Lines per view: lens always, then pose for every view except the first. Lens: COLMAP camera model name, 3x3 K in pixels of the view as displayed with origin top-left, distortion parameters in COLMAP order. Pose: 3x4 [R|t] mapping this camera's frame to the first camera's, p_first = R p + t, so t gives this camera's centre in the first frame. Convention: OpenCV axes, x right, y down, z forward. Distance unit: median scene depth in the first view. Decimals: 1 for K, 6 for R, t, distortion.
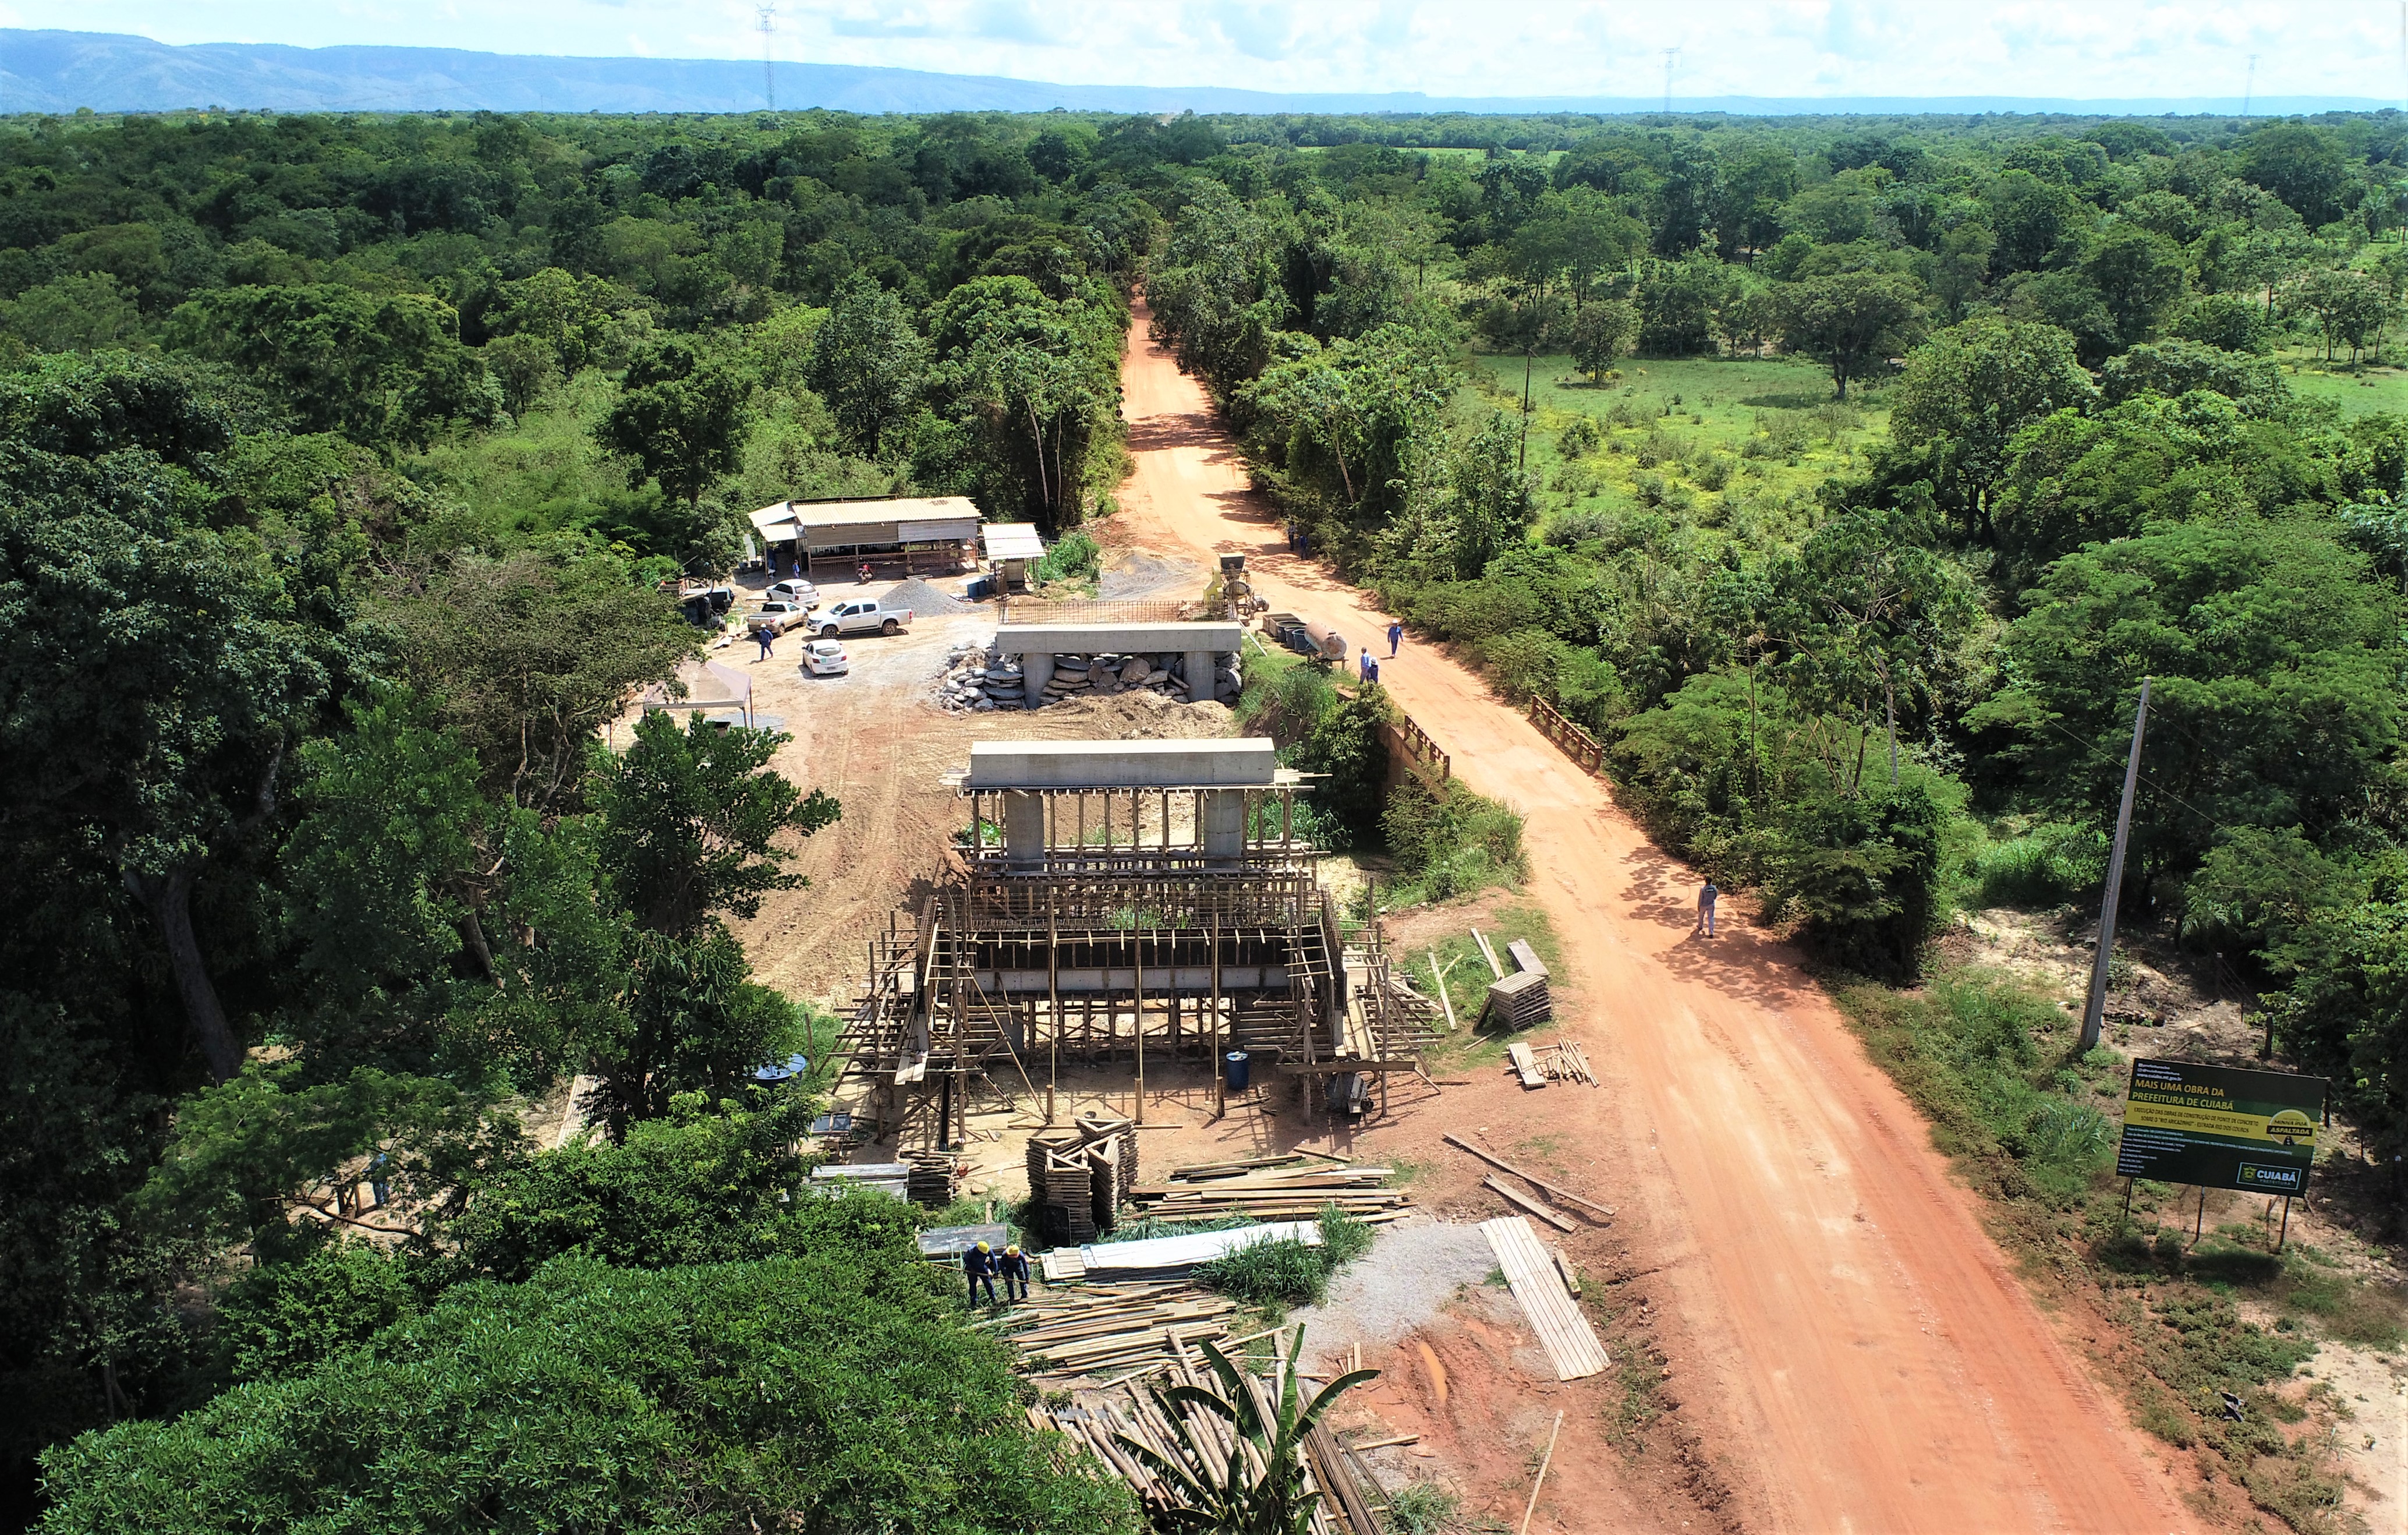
lens RADIAL K [[2127.7, 0, 1204.0], [0, 2127.7, 767.5], [0, 0, 1]] dist [-0.016935, -0.011935]
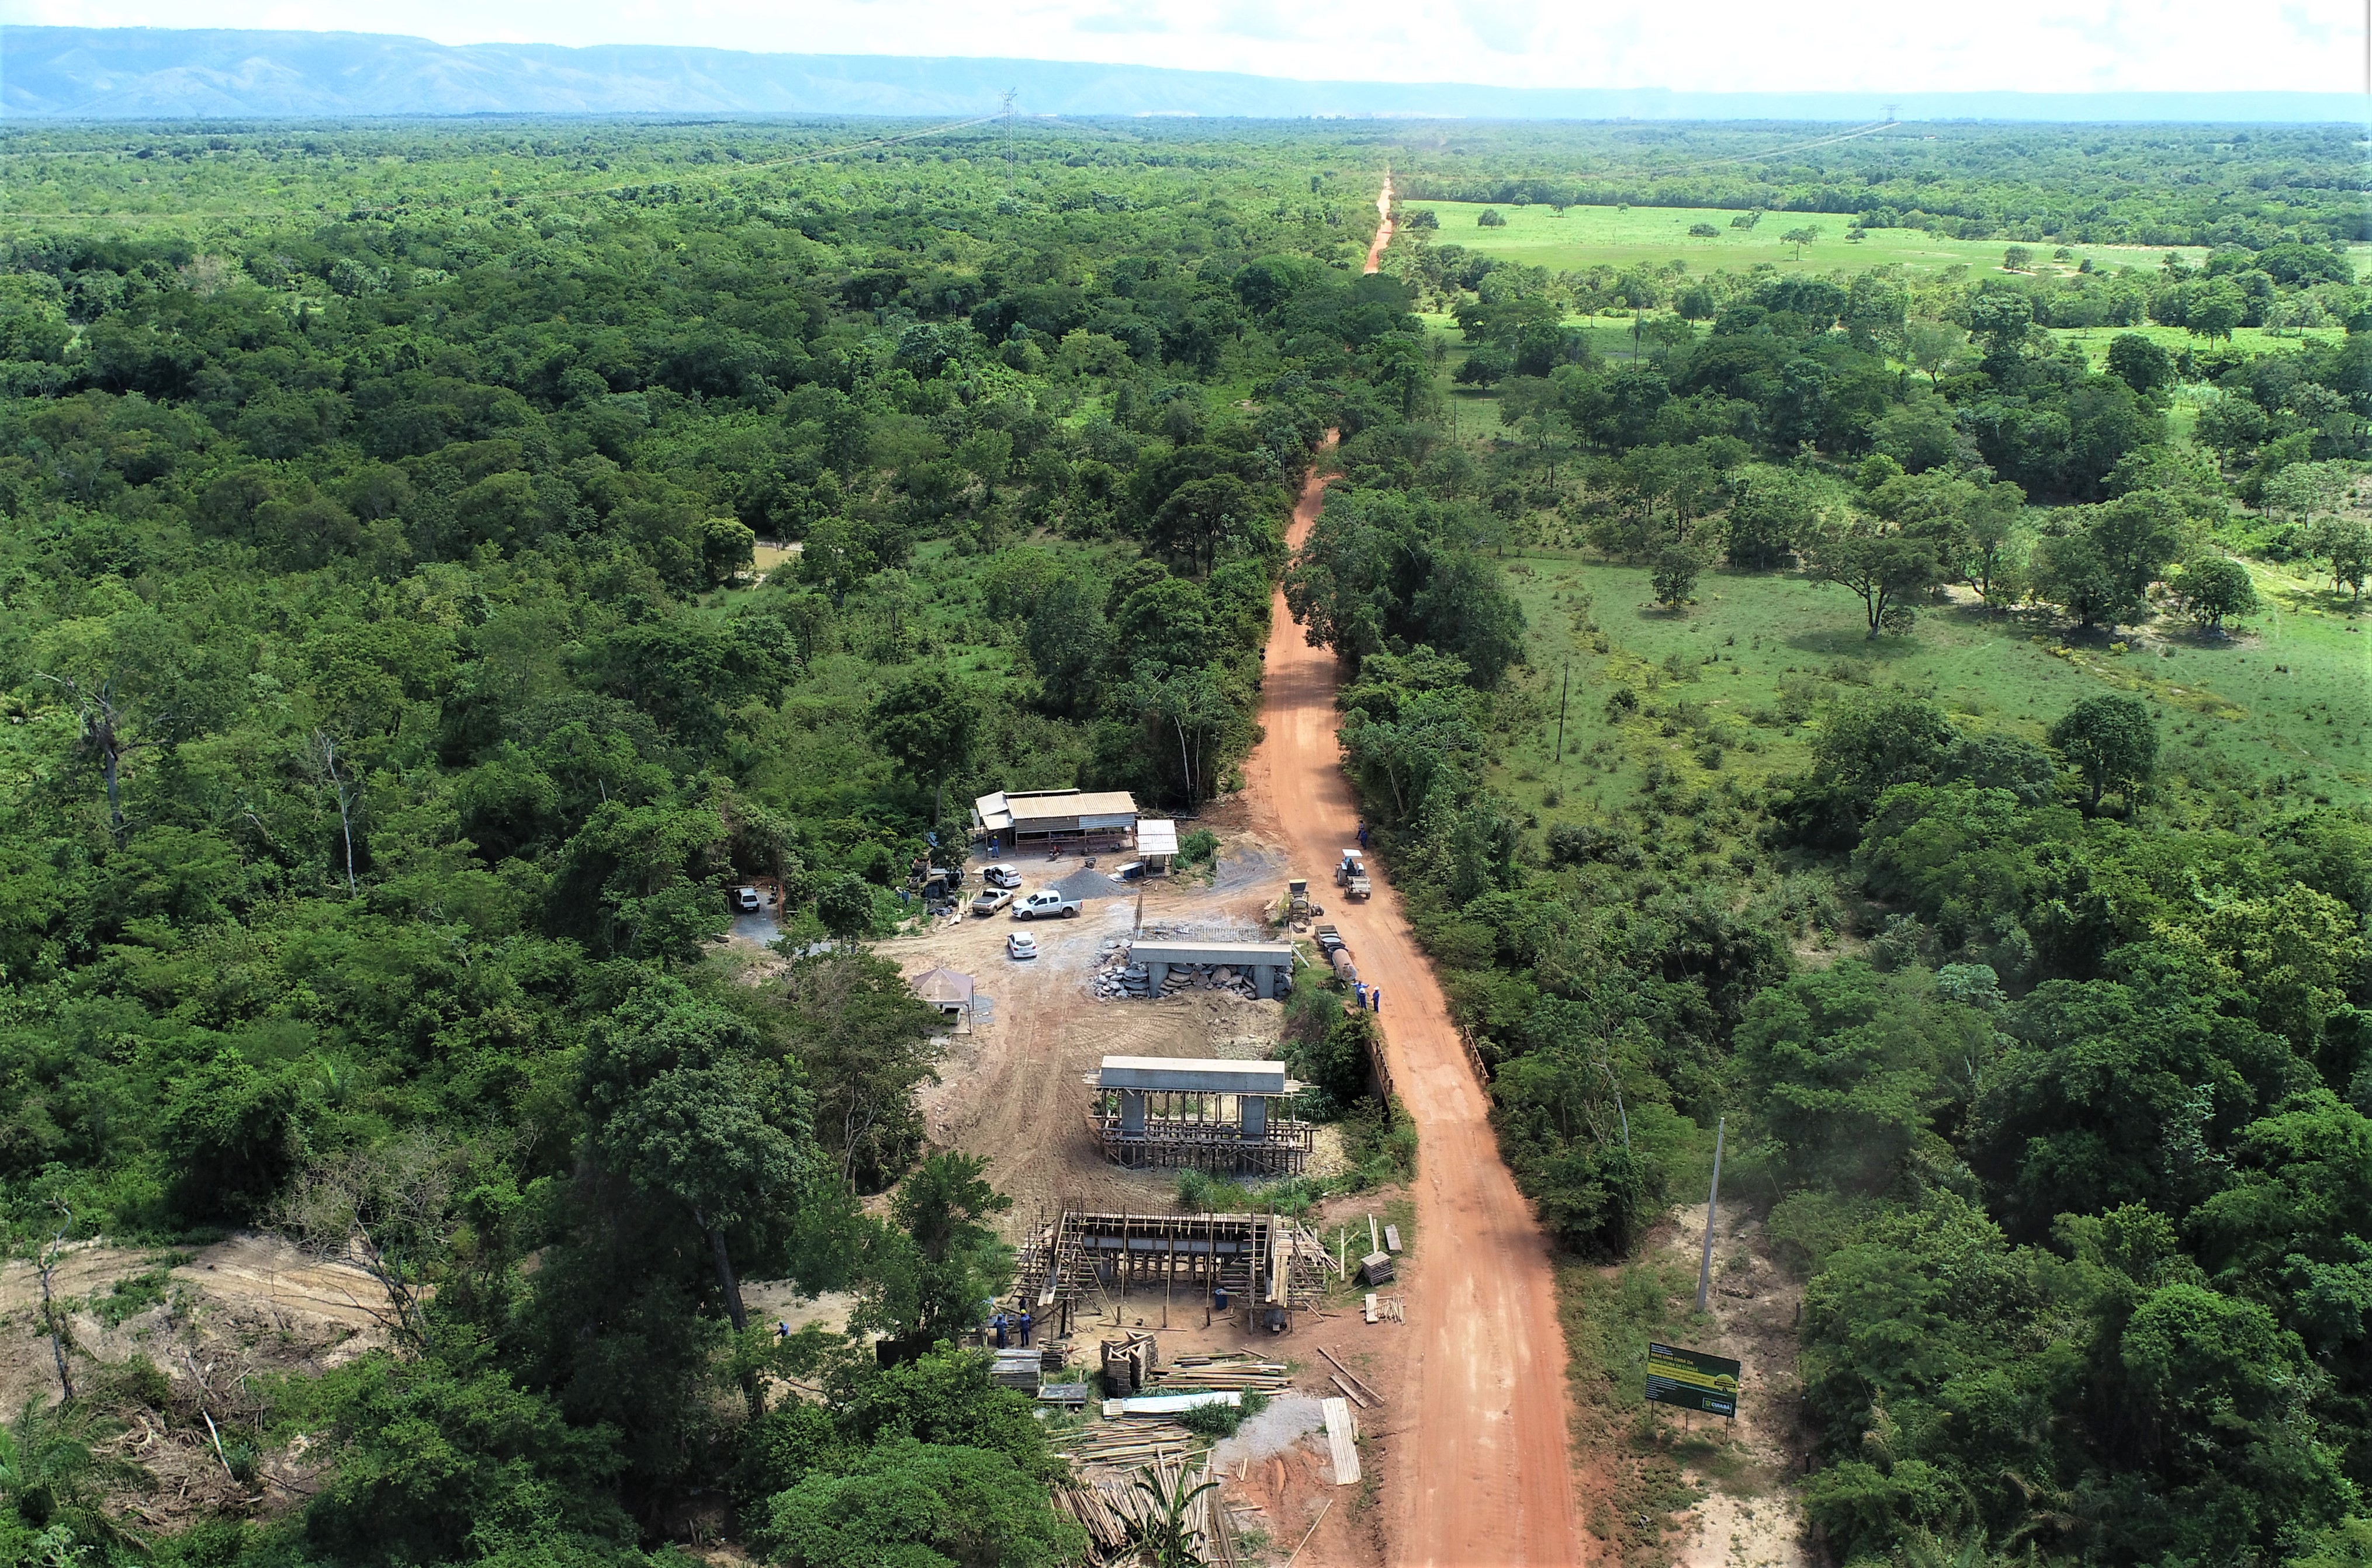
lens RADIAL K [[2100.3, 0, 1186.0], [0, 2100.3, 784.0], [0, 0, 1]] dist [-0.019593, -0.004578]
pose [[0.993601, 0.037992, -0.106365, 0.144789], [-0.037669, 0.999278, 0.005049, -0.281232], [0.106480, -0.001010, 0.994314, -0.741615]]
